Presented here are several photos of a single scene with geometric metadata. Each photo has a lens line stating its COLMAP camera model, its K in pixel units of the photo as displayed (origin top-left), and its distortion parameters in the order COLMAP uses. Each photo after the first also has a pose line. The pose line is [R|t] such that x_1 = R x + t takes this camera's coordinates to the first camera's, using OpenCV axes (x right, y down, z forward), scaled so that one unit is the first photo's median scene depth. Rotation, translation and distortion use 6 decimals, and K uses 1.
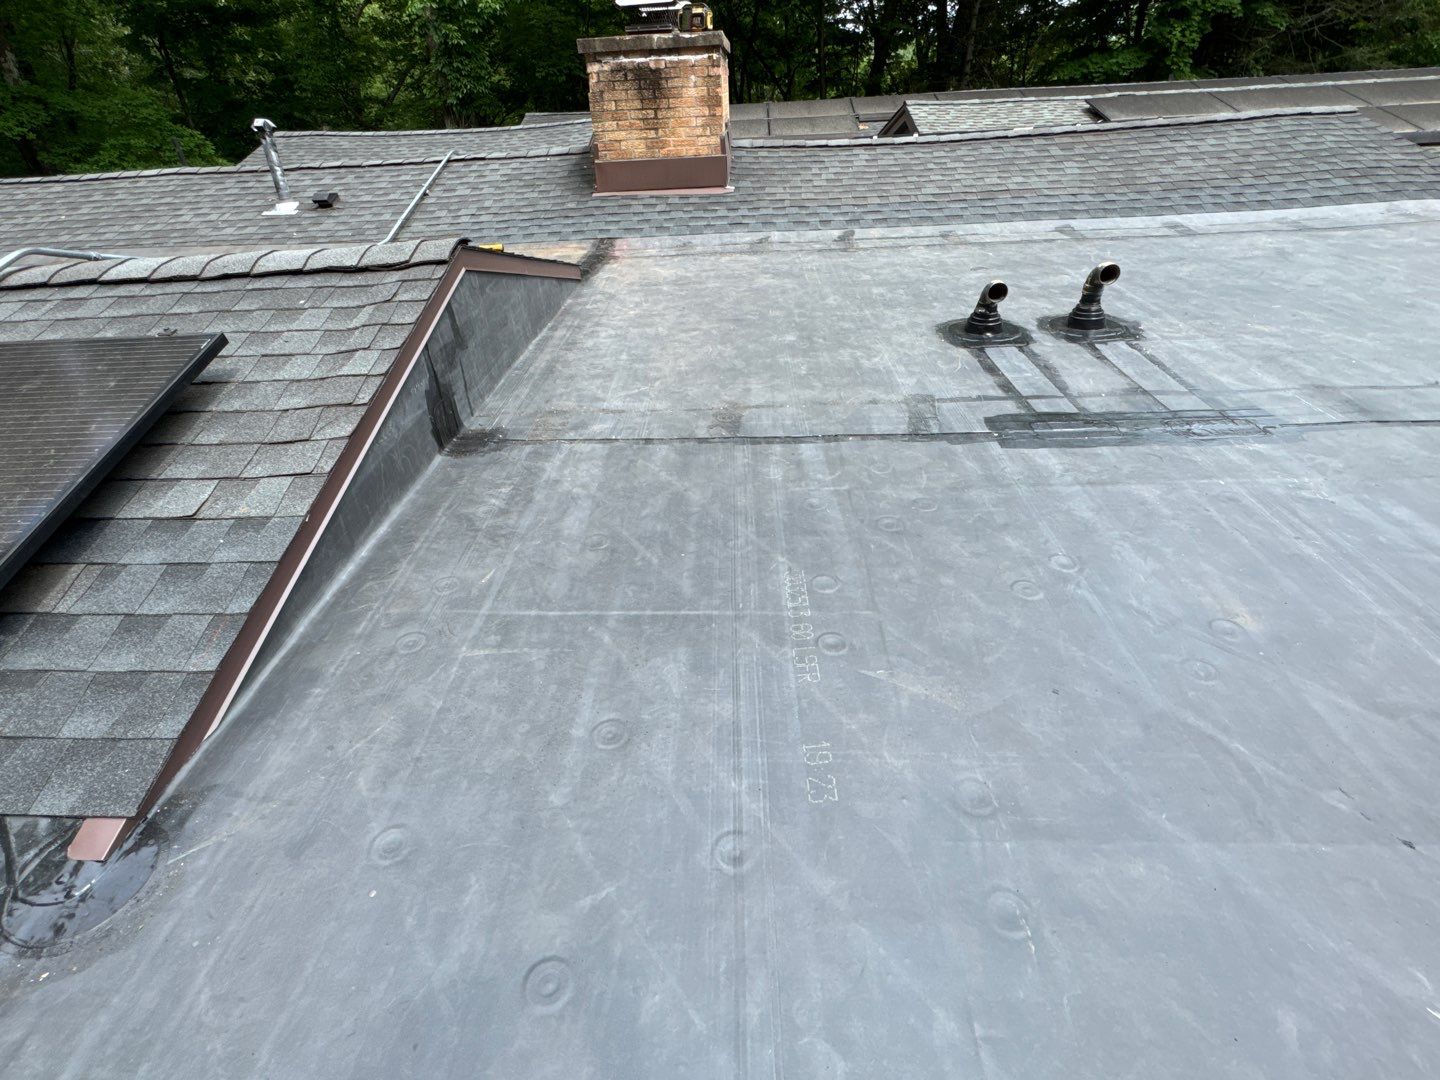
lens RADIAL K [[701.8, 0, 718.7], [0, 701.8, 533.5], [0, 0, 1]] dist [-0.000741, -0.001421]
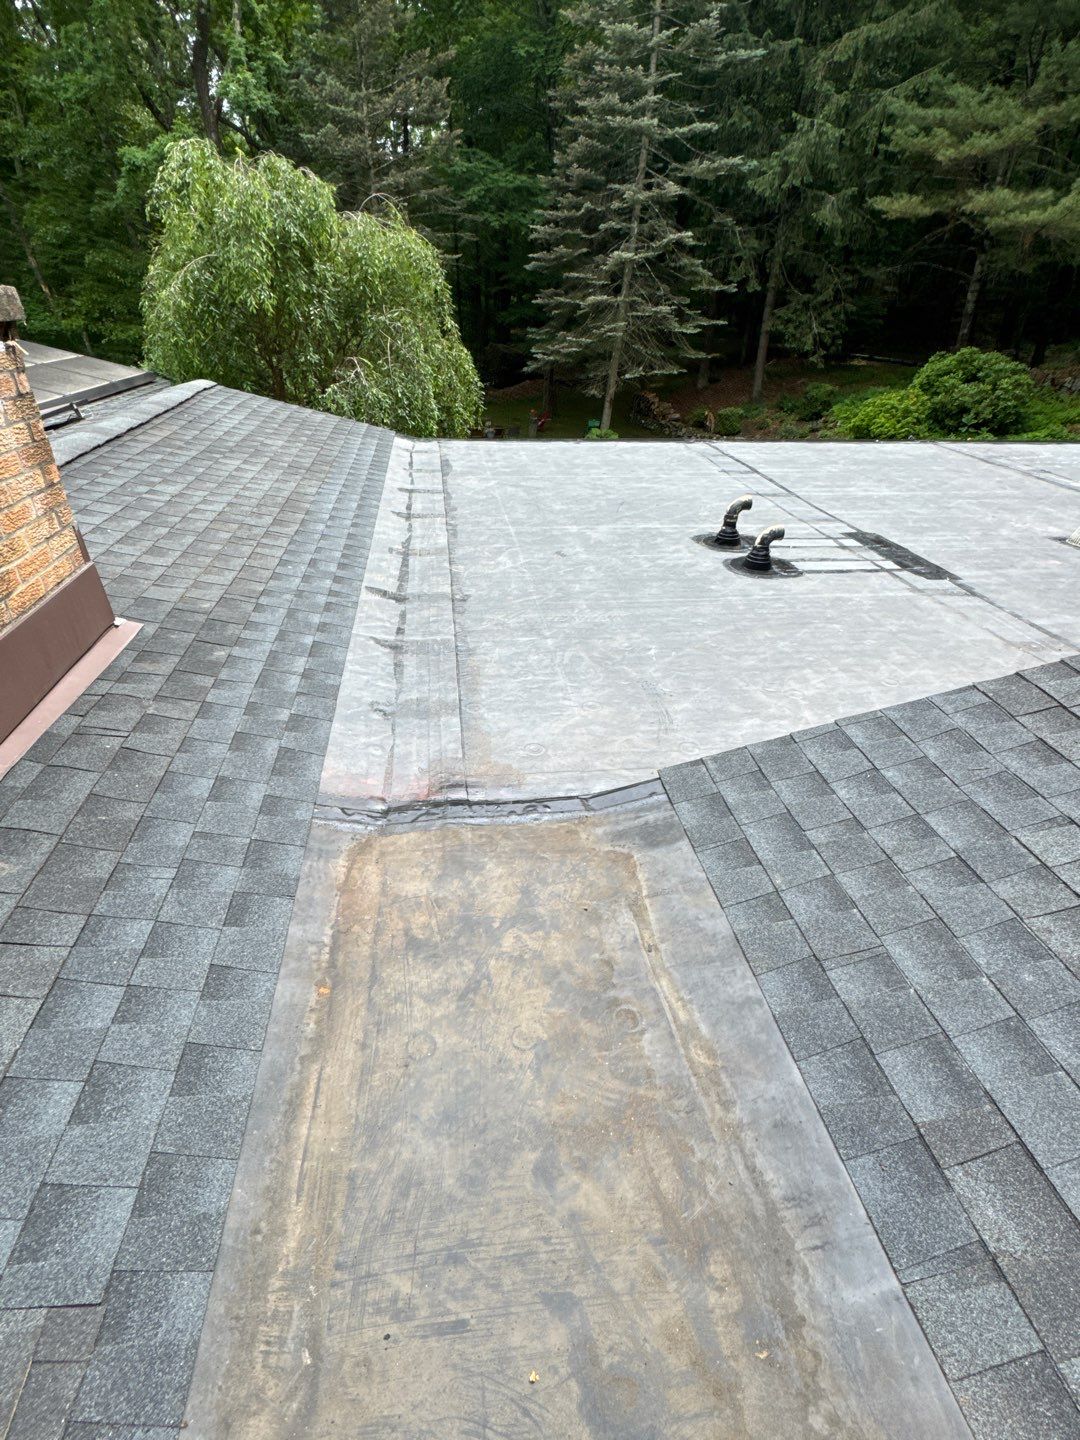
lens RADIAL K [[701.8, 0, 540.0], [0, 701.8, 720.0], [0, 0, 1]] dist [-0.000741, -0.001421]
pose [[-0.168305, -0.473954, 0.864315, -0.470408], [0.526240, 0.698219, 0.485347, -0.547030], [-0.833514, 0.536523, 0.131900, 0.777794]]
